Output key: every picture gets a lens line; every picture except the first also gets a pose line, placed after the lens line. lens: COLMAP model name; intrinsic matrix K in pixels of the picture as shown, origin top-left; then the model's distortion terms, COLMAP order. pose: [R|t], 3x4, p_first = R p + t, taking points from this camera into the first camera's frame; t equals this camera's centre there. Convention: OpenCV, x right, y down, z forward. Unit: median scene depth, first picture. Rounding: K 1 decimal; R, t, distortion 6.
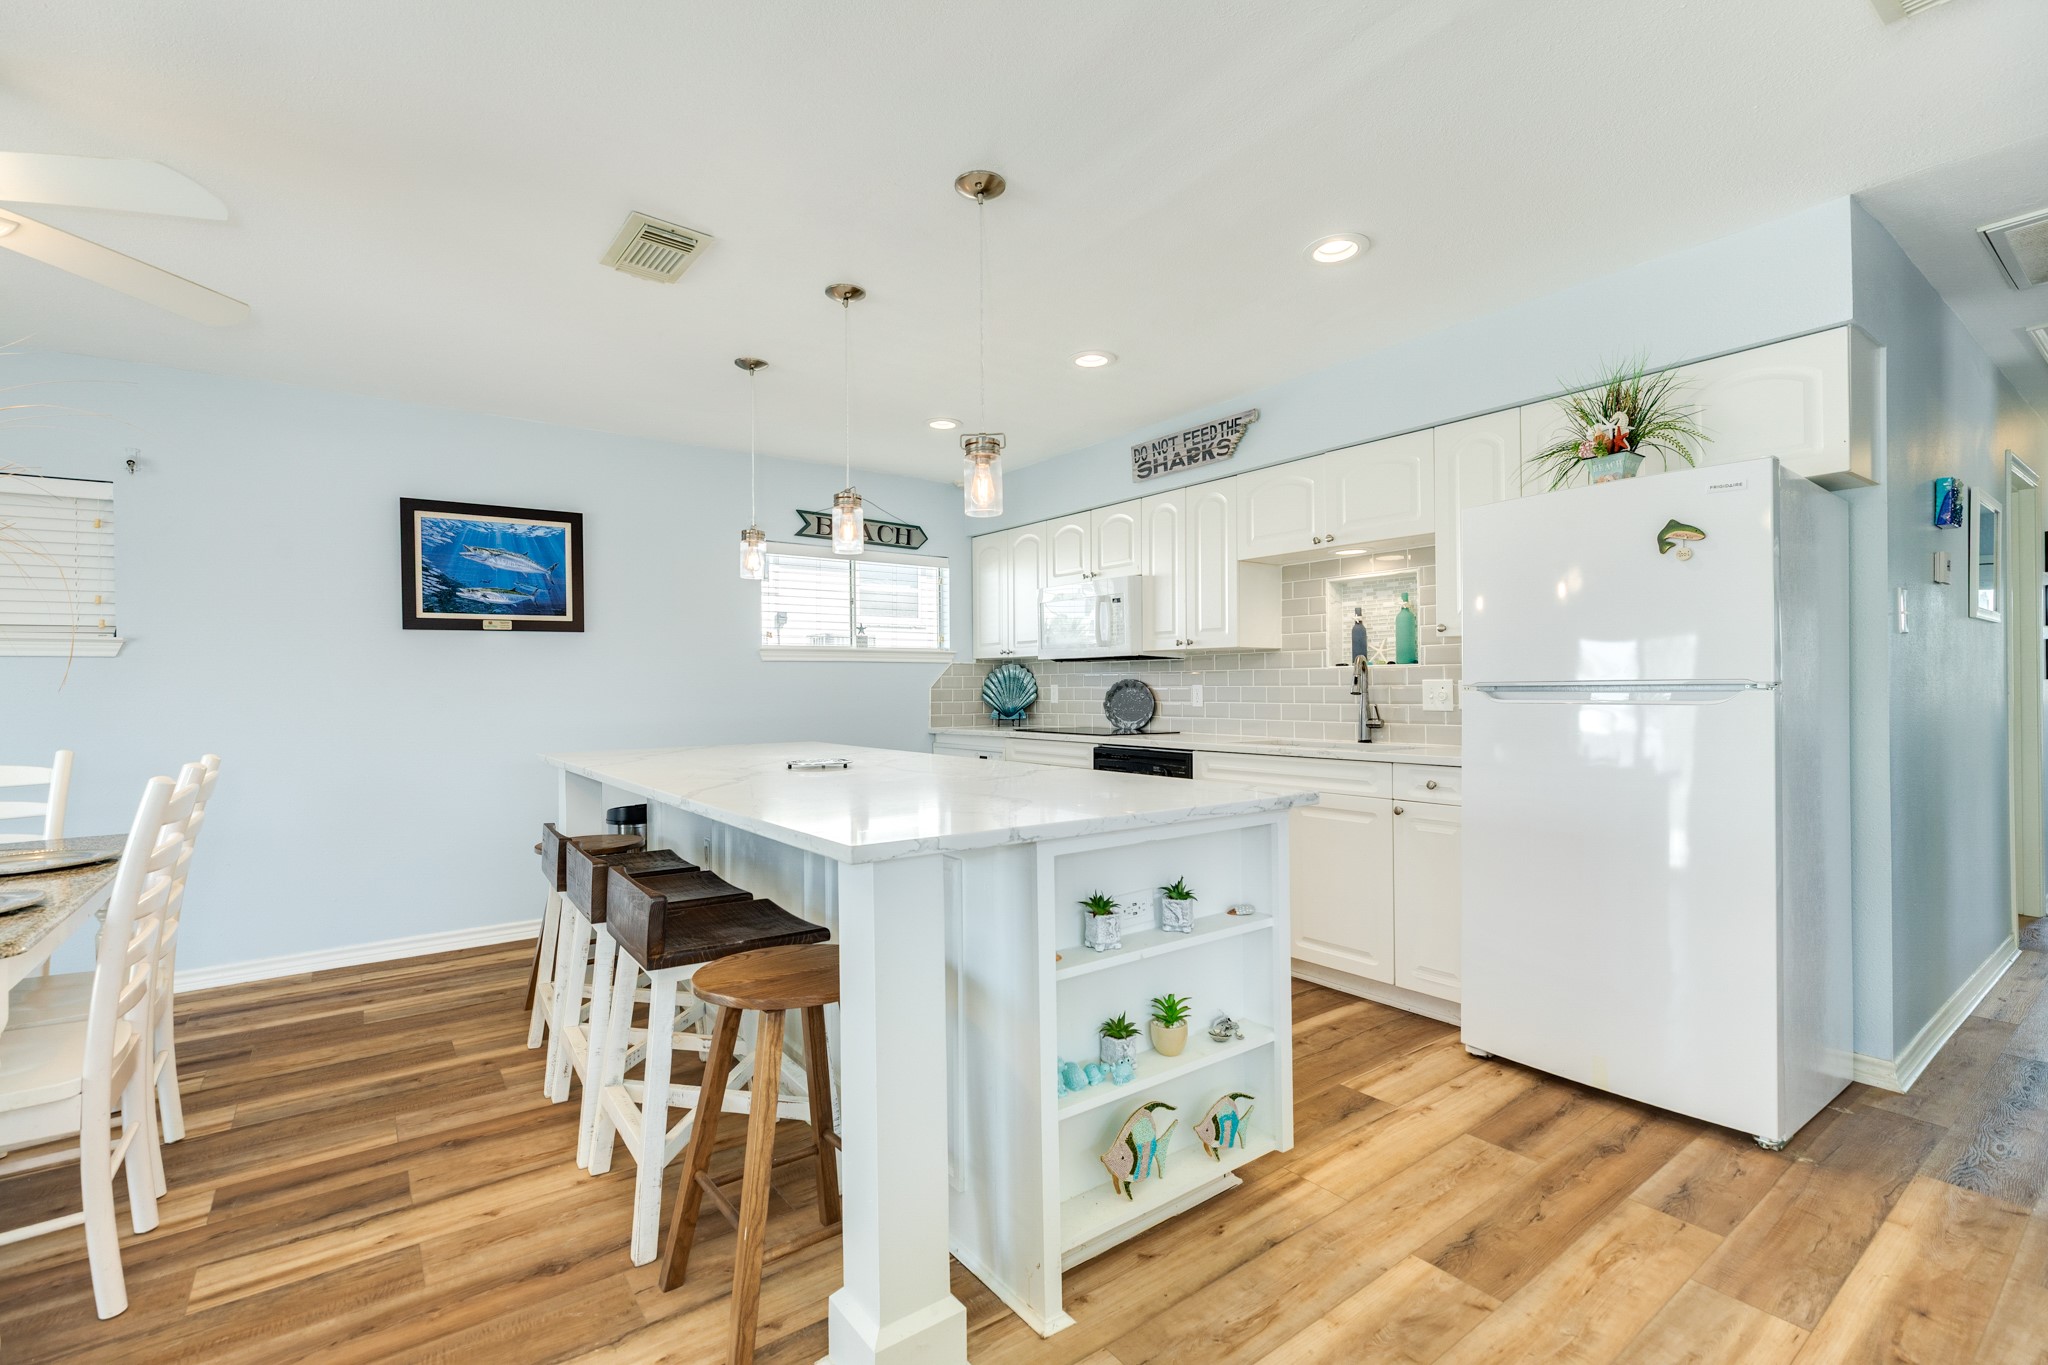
lens RADIAL K [[912.7, 0, 1018.9], [0, 912.7, 679.7], [0, 0, 1]] dist [0.005049, 0.001387]
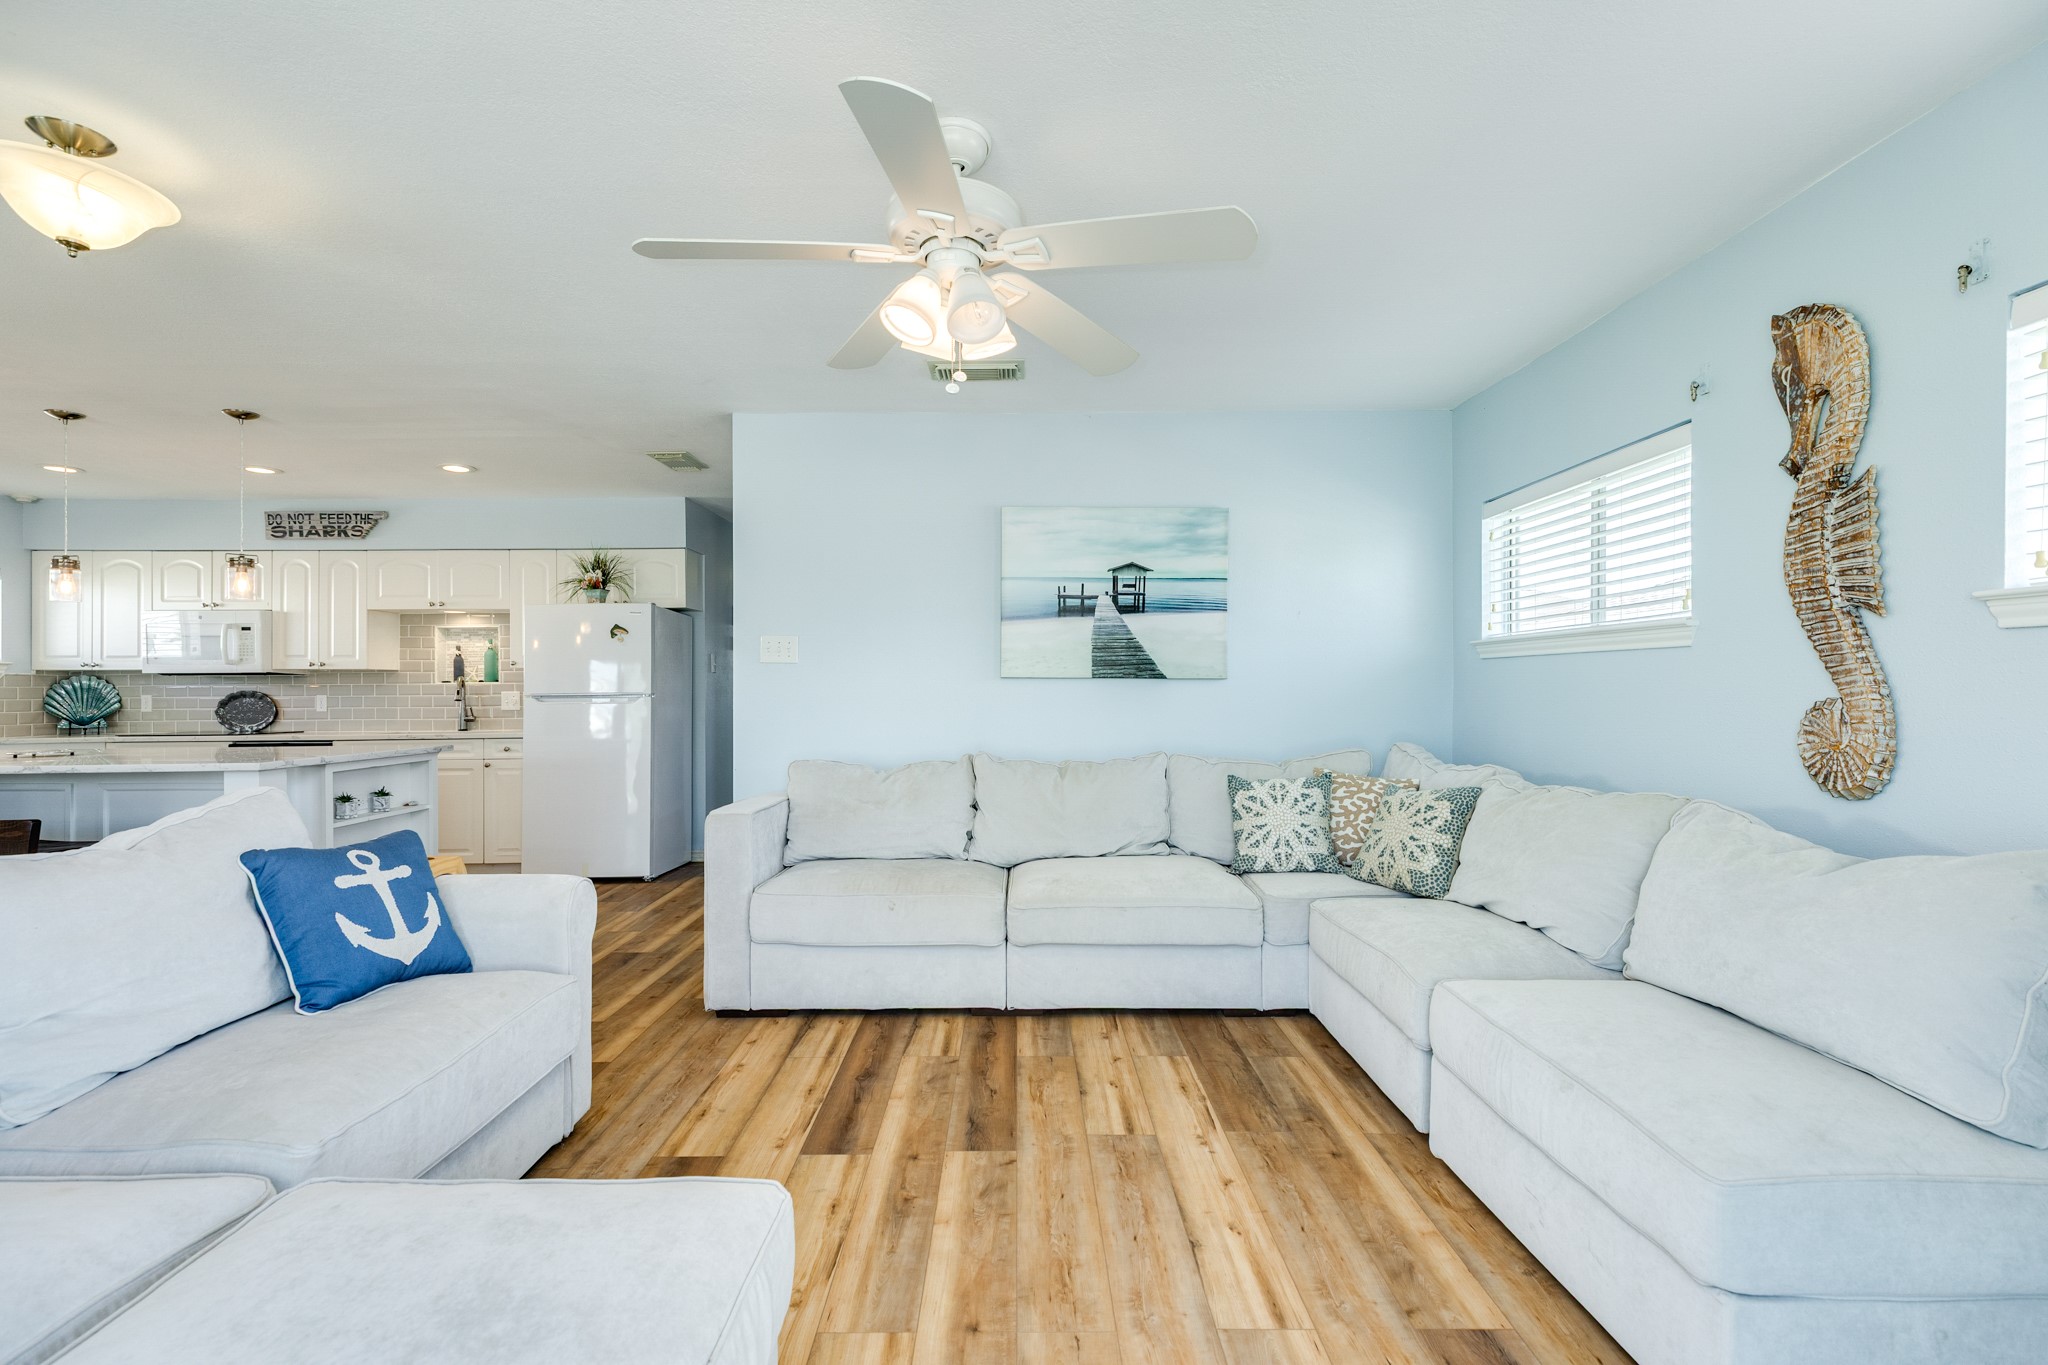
lens RADIAL K [[912.7, 0, 1022.0], [0, 912.7, 683.0], [0, 0, 1]] dist [0.005049, 0.001387]
pose [[0.589964, 0.008302, 0.807387, -0.339939], [-0.002925, 0.999963, -0.008145, -0.004972], [-0.807424, 0.002444, 0.589966, -0.740926]]
